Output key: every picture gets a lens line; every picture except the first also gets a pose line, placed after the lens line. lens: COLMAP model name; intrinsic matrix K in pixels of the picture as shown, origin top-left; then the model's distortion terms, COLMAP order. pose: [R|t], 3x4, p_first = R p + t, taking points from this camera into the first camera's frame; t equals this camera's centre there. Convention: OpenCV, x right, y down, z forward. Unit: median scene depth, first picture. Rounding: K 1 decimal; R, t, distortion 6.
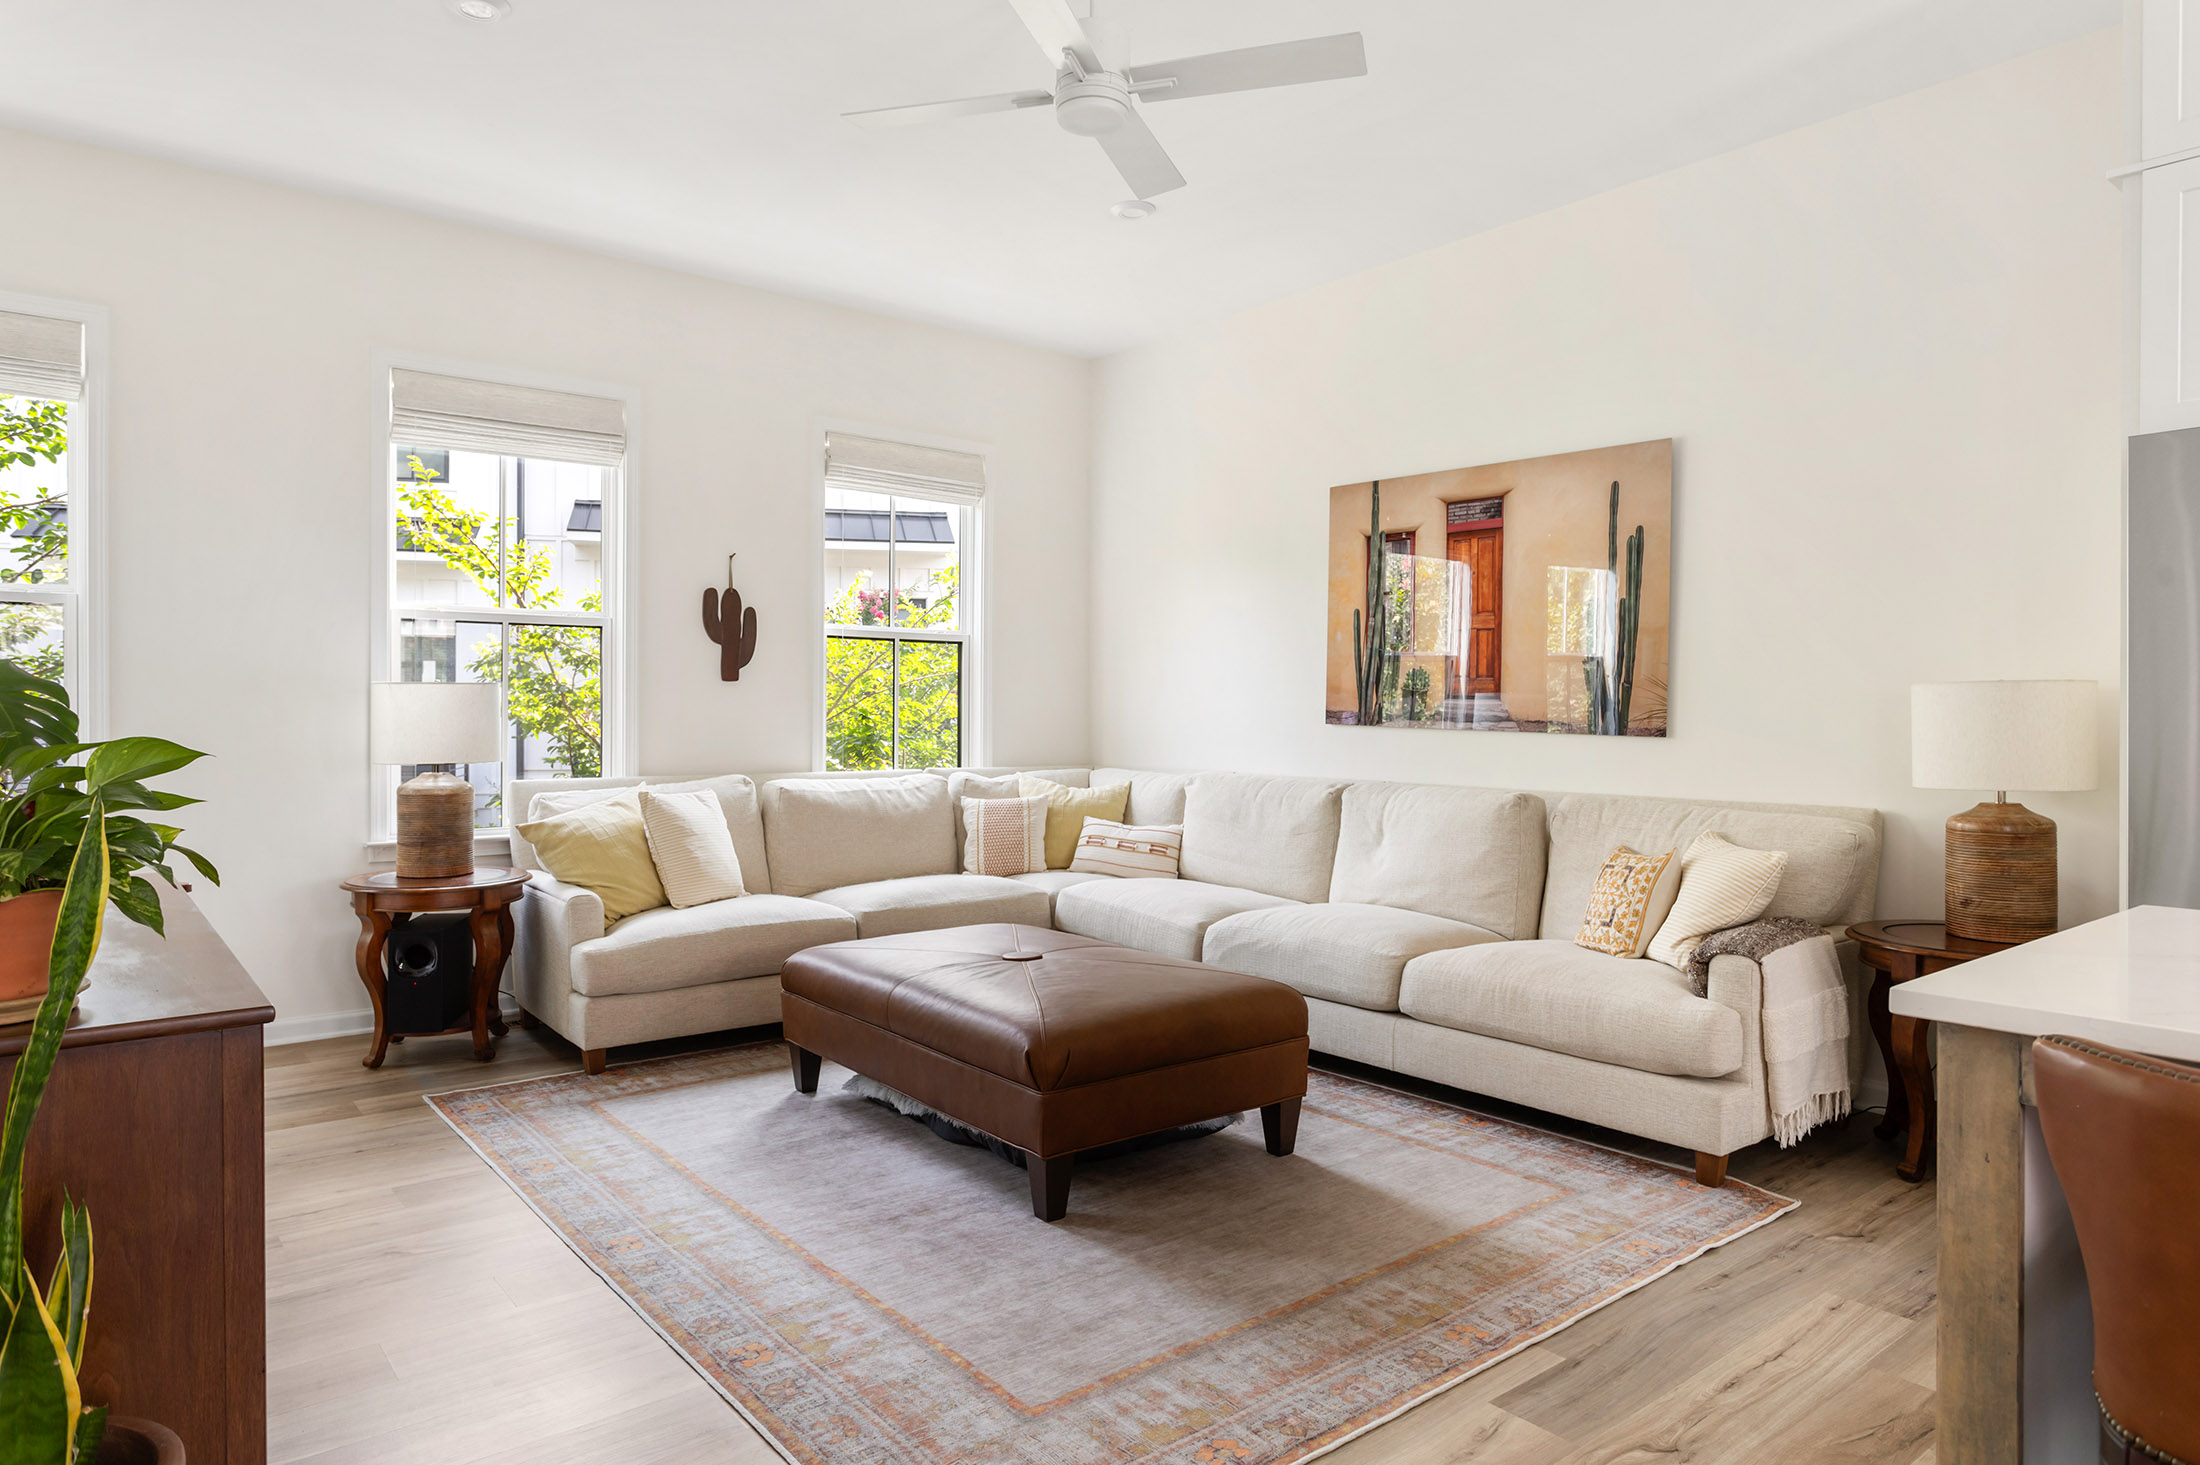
lens RADIAL K [[1309.8, 0, 1099.2], [0, 1309.8, 713.1], [0, 0, 1]] dist [-0.008836, 0.001583]
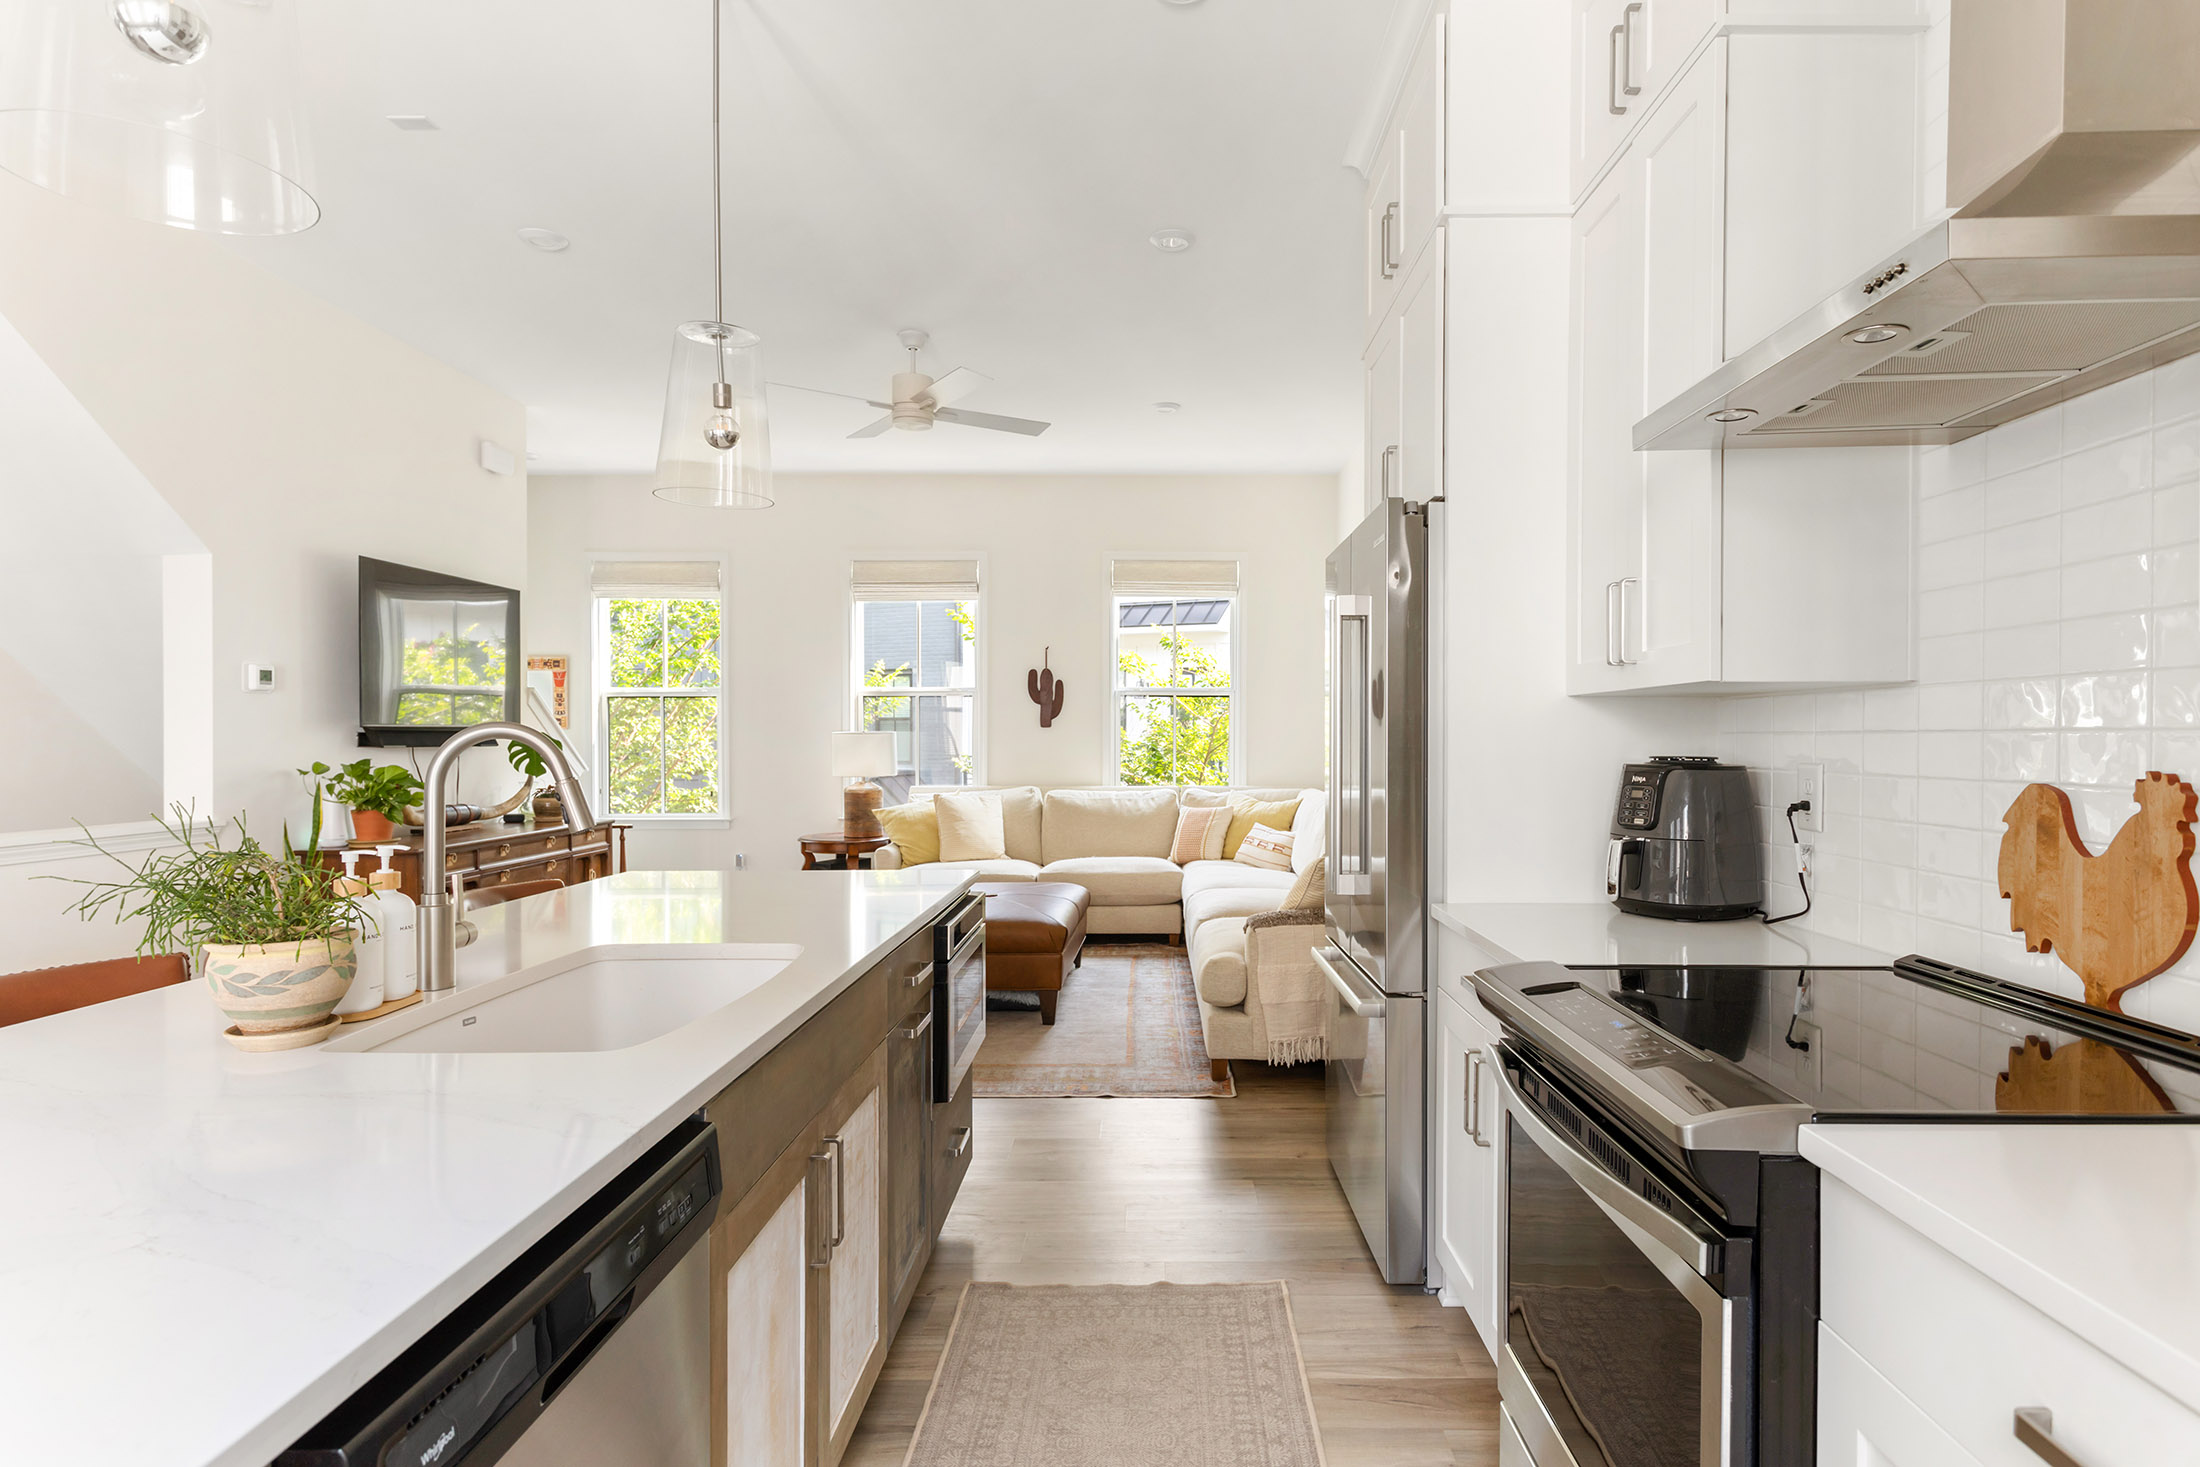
lens RADIAL K [[1175.0, 0, 1173.6], [0, 1175.0, 762.0], [0, 0, 1]] dist [-0.007830, 0.002781]
pose [[0.787899, 0.008682, -0.615743, 0.995000], [0.002861, 0.999838, 0.017759, -0.010547], [0.615797, -0.015754, 0.787747, -0.036413]]
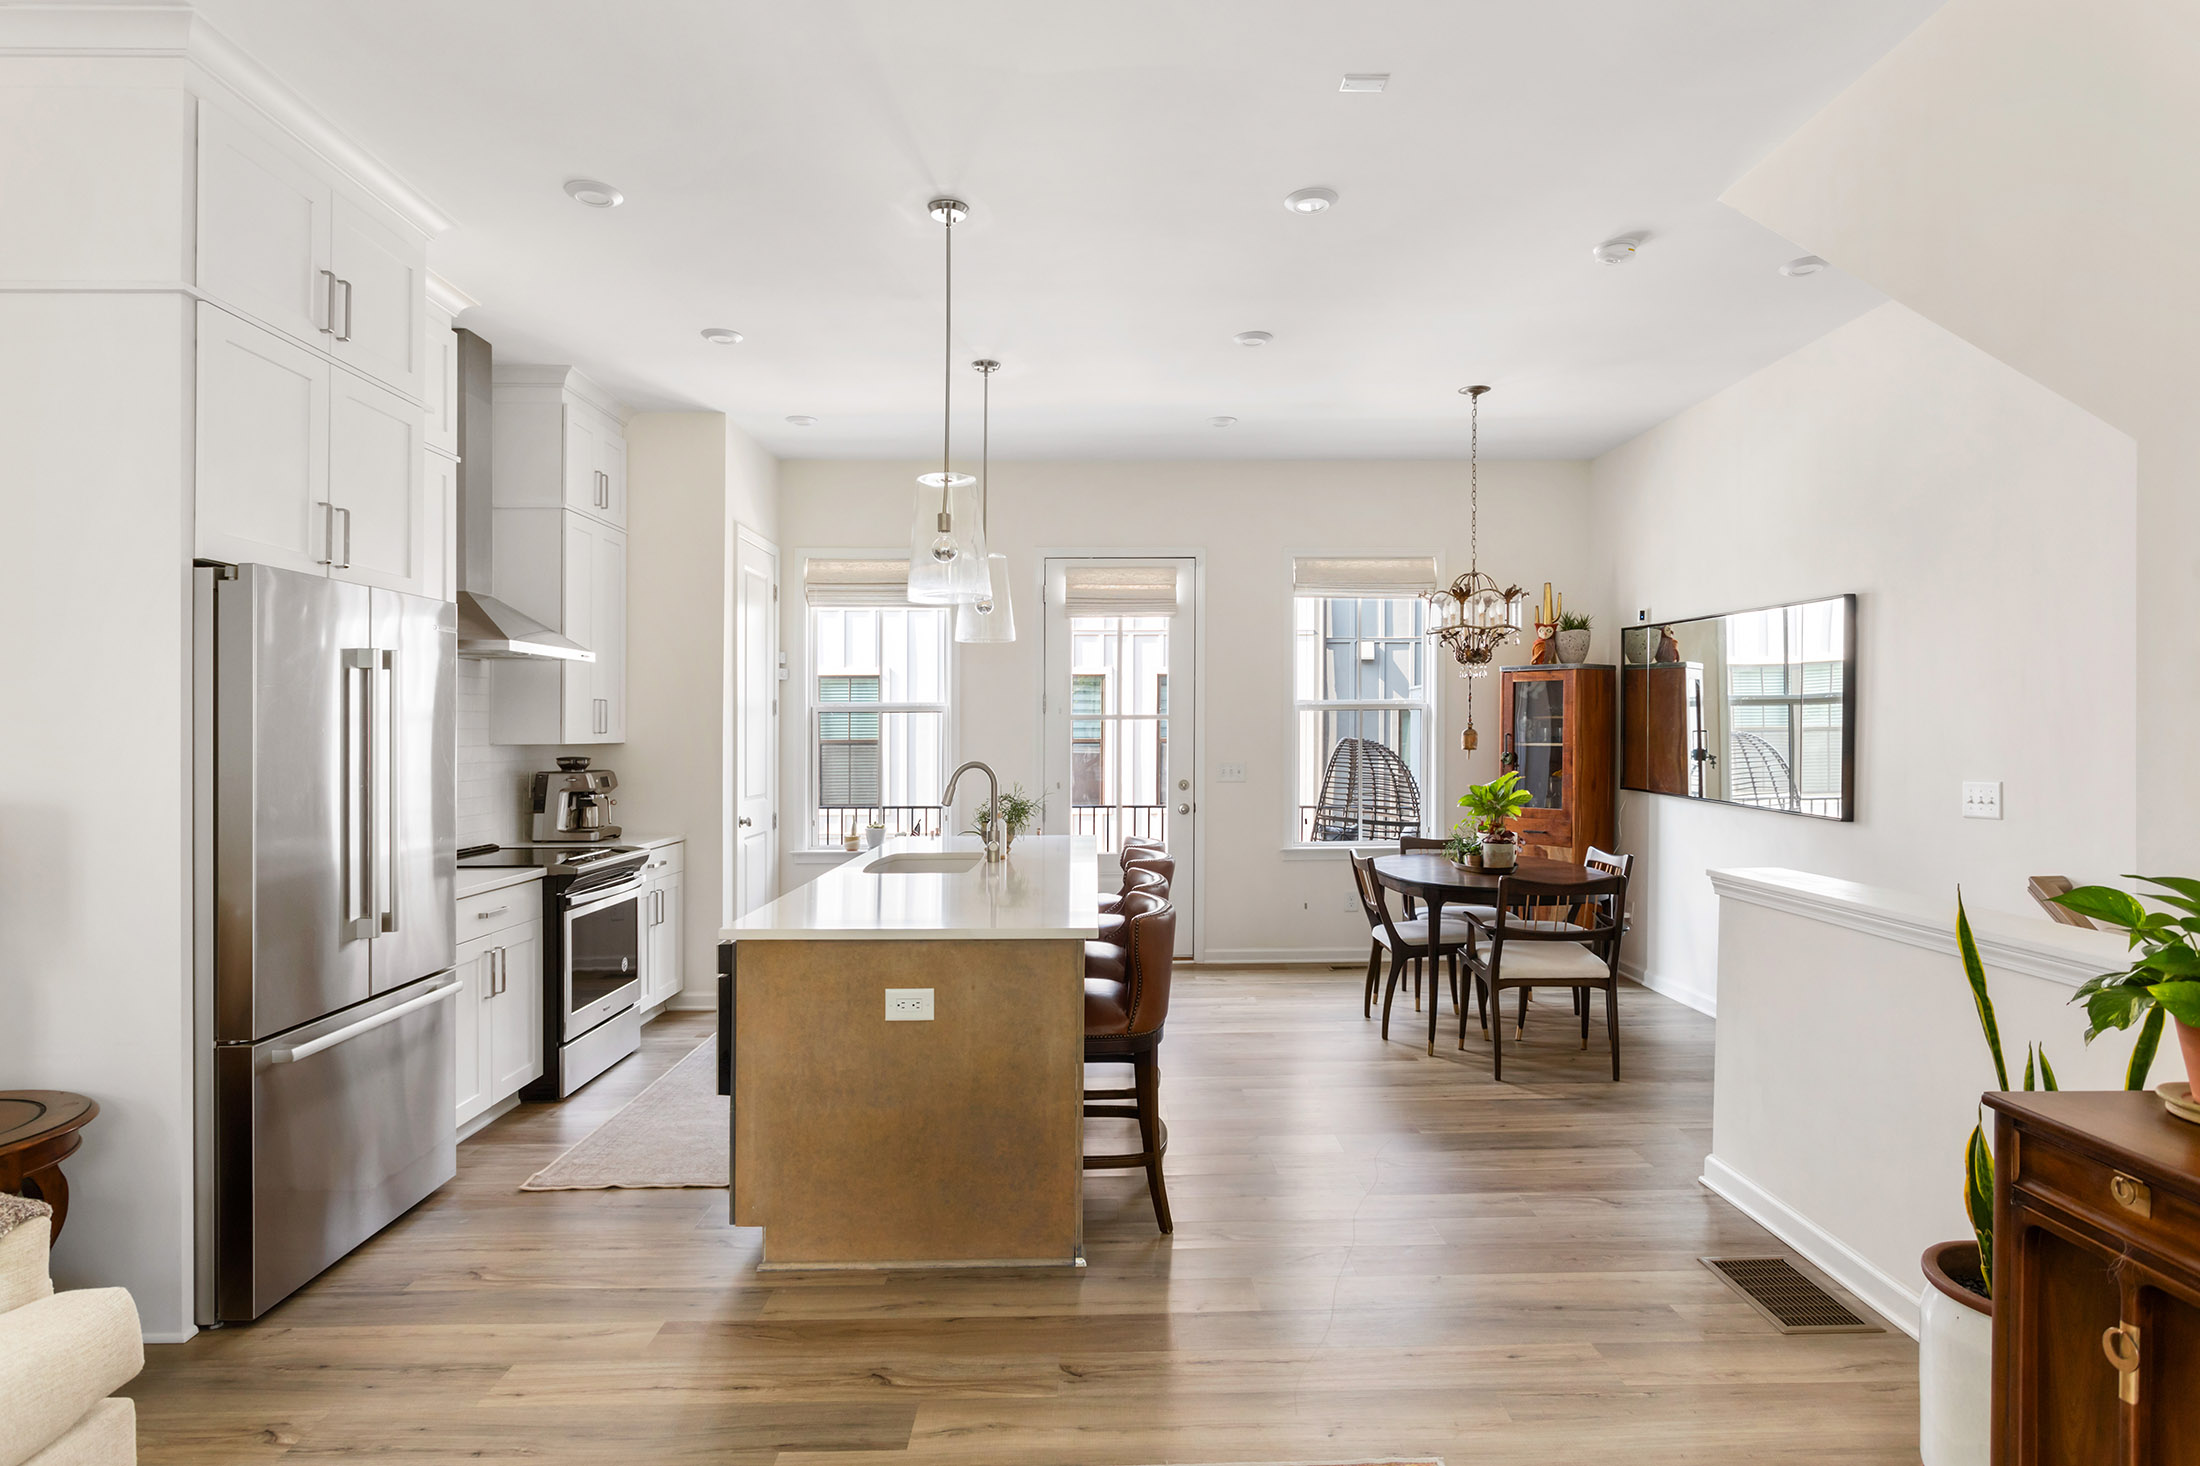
lens RADIAL K [[1175.0, 0, 1118.1], [0, 1175.0, 724.6], [0, 0, 1]] dist [-0.007830, 0.002781]
pose [[-0.794192, 0.005581, 0.607641, -0.254849], [0.004279, 0.999984, -0.003593, -0.048709], [-0.607652, -0.000254, -0.794204, 0.942294]]
